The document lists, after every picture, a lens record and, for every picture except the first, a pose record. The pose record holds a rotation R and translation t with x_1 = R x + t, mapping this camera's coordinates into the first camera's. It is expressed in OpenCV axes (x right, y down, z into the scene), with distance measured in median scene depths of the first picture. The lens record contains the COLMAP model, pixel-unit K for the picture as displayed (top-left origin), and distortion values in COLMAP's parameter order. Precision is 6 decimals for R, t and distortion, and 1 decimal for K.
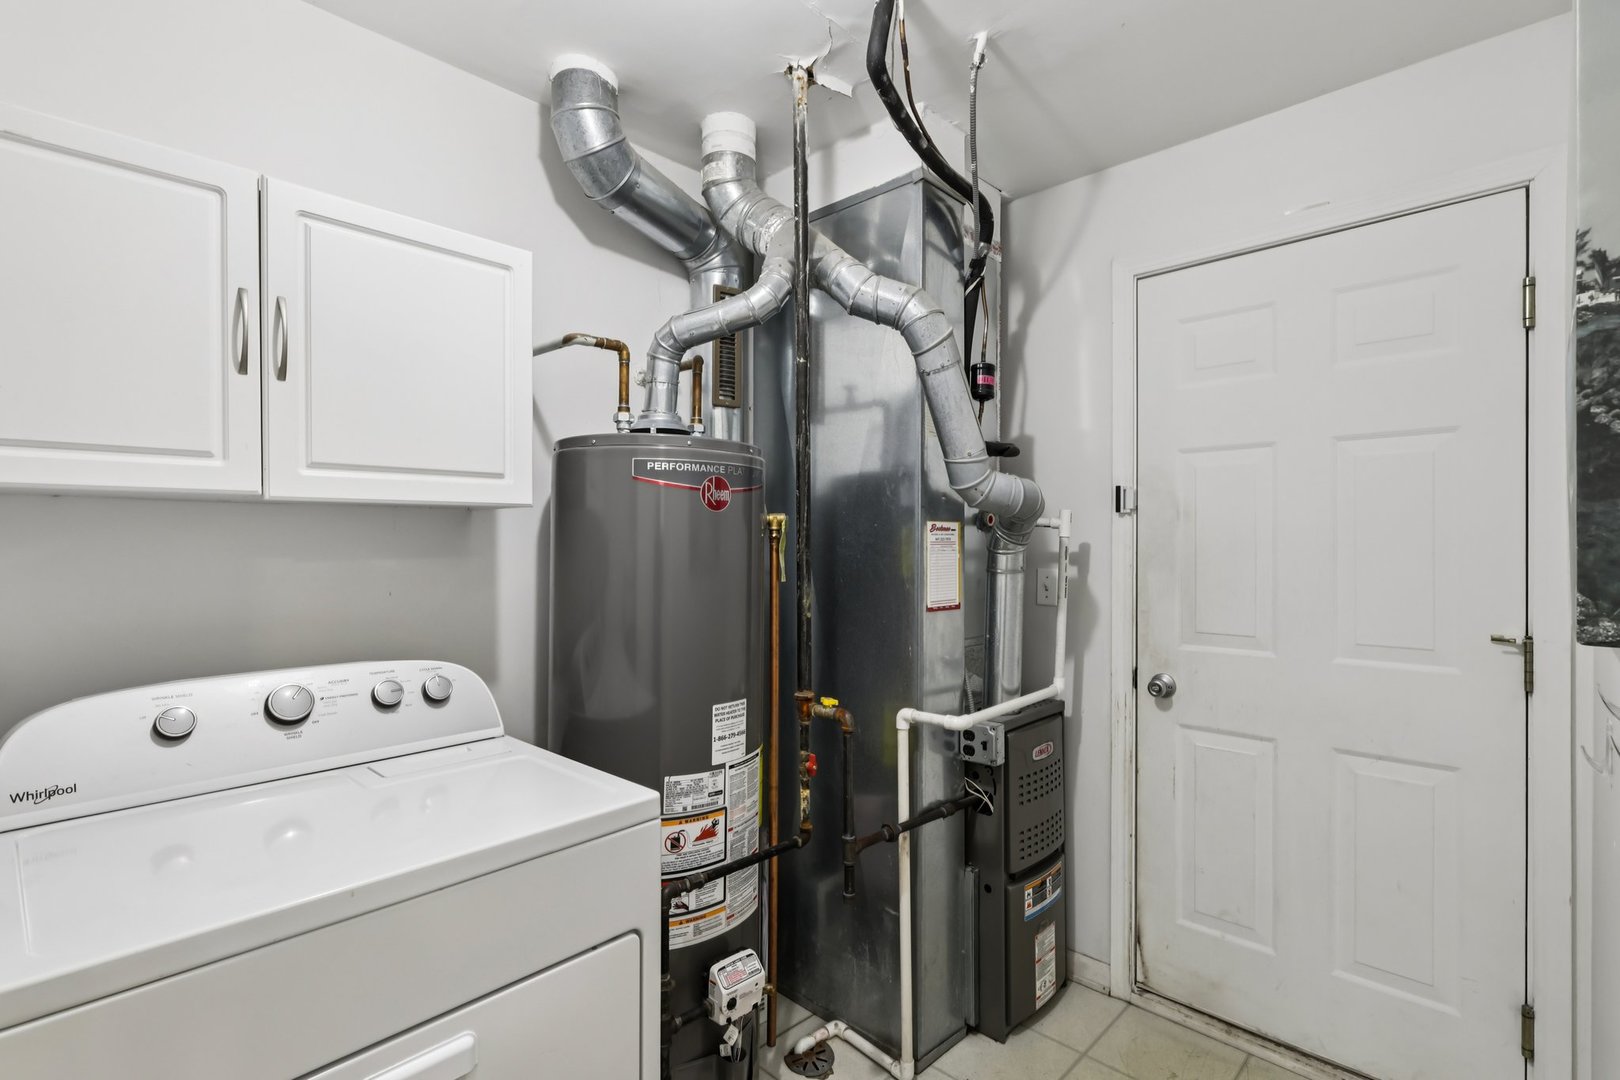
lens RADIAL K [[760.2, 0, 811.0], [0, 760.2, 541.3], [0, 0, 1]] dist [0.000003, 0.000510]
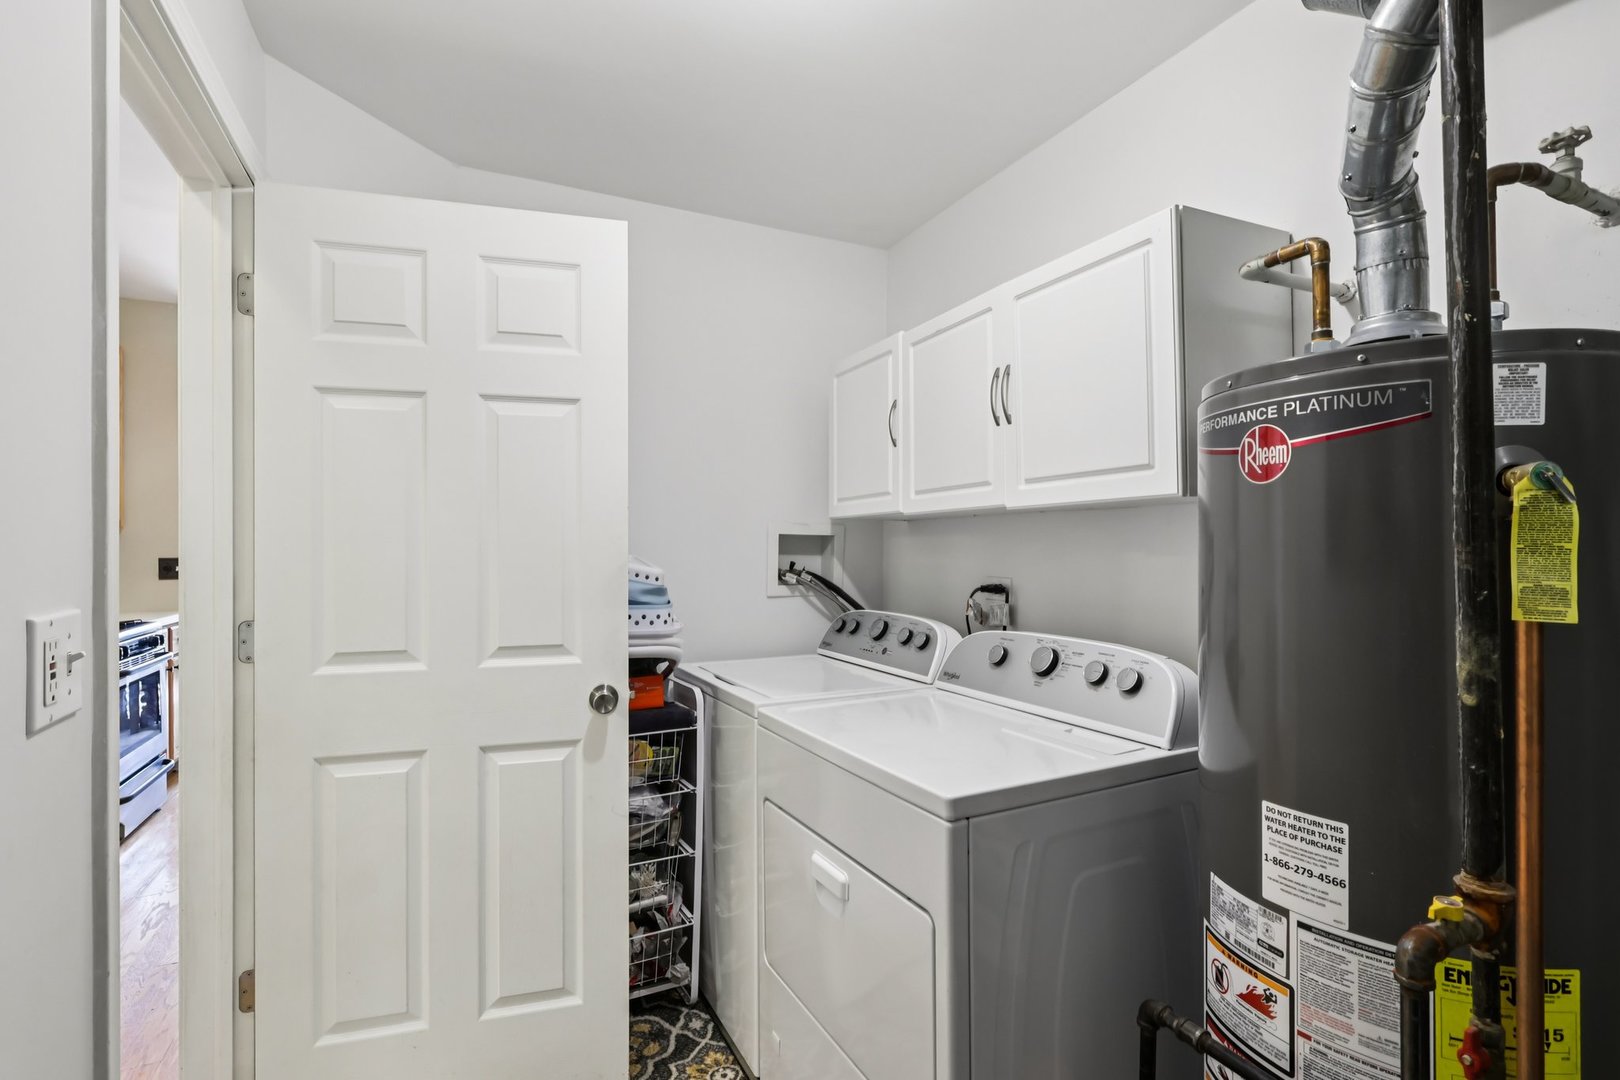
lens RADIAL K [[760.2, 0, 811.0], [0, 760.2, 544.6], [0, 0, 1]] dist [0.000003, 0.000510]
pose [[-0.333970, -0.002995, -0.942579, 0.570518], [0.002190, 0.999990, -0.003953, 0.011637], [0.942581, -0.003384, -0.333960, 0.859836]]
